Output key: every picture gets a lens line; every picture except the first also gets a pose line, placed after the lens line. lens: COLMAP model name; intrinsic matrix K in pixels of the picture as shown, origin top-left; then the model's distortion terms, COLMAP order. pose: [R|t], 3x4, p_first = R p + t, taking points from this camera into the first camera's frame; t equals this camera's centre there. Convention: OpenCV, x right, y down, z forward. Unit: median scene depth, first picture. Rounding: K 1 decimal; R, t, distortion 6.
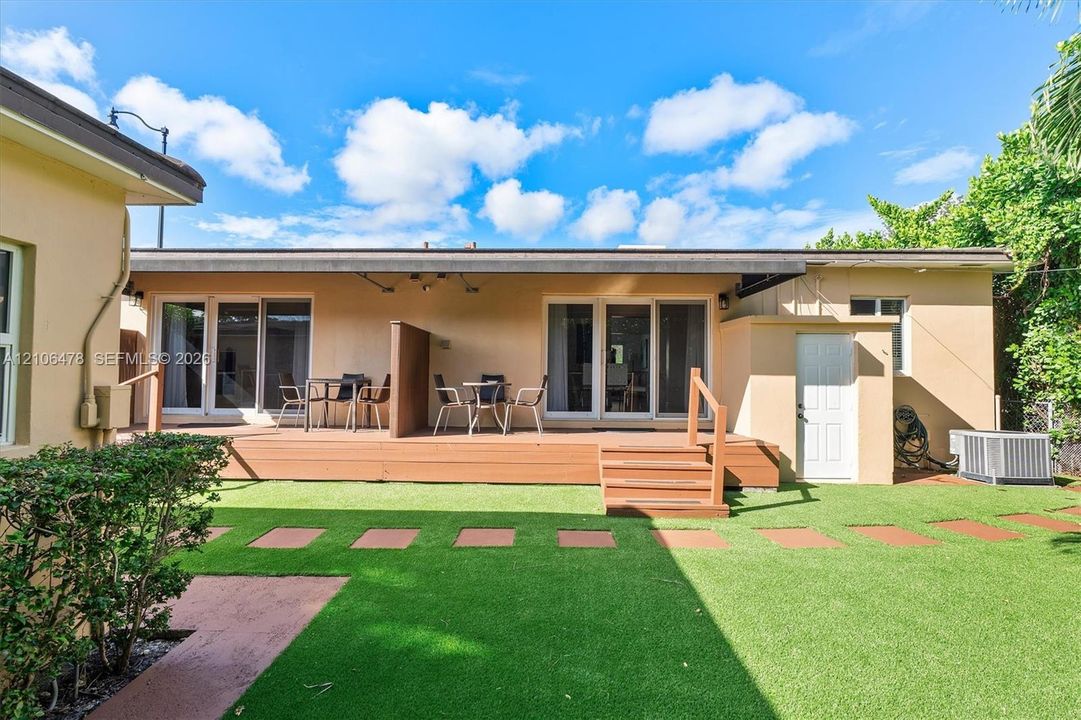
lens RADIAL K [[511.7, 0, 540.9], [0, 511.7, 362.9], [0, 0, 1]] dist [-0.010689, 0.002006]
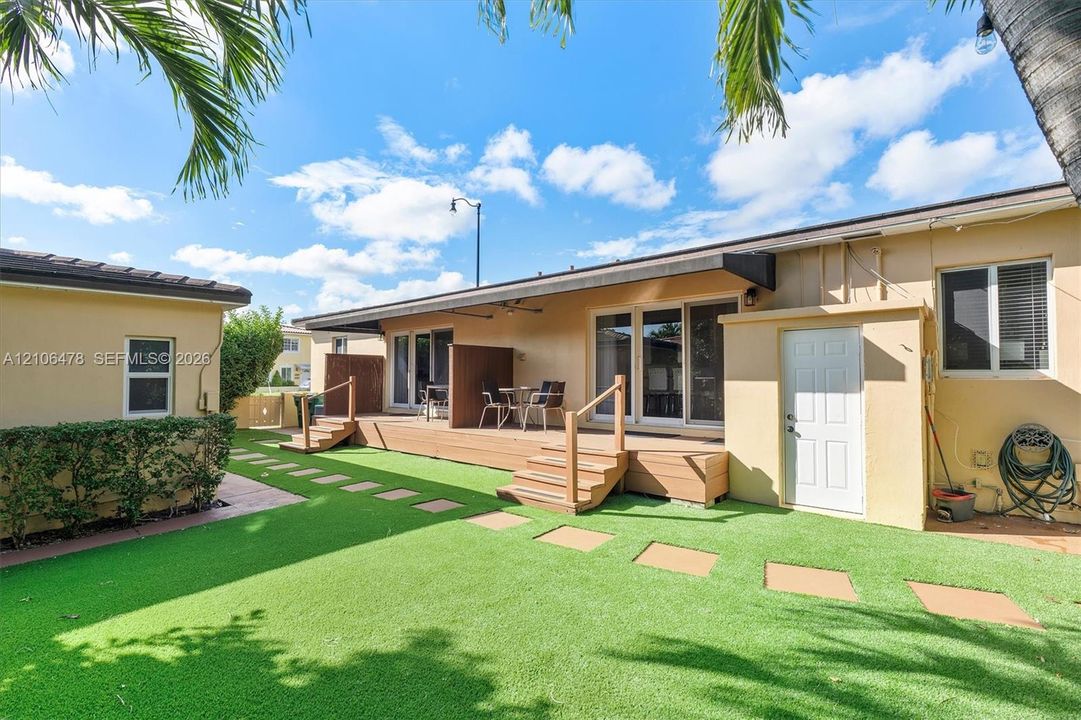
lens RADIAL K [[511.7, 0, 542.8], [0, 511.7, 362.8], [0, 0, 1]] dist [-0.010689, 0.002006]
pose [[0.755216, -0.028839, -0.654841, 0.651193], [0.030115, 0.999503, -0.009286, -0.008057], [0.654784, -0.012708, 0.755709, 0.087869]]
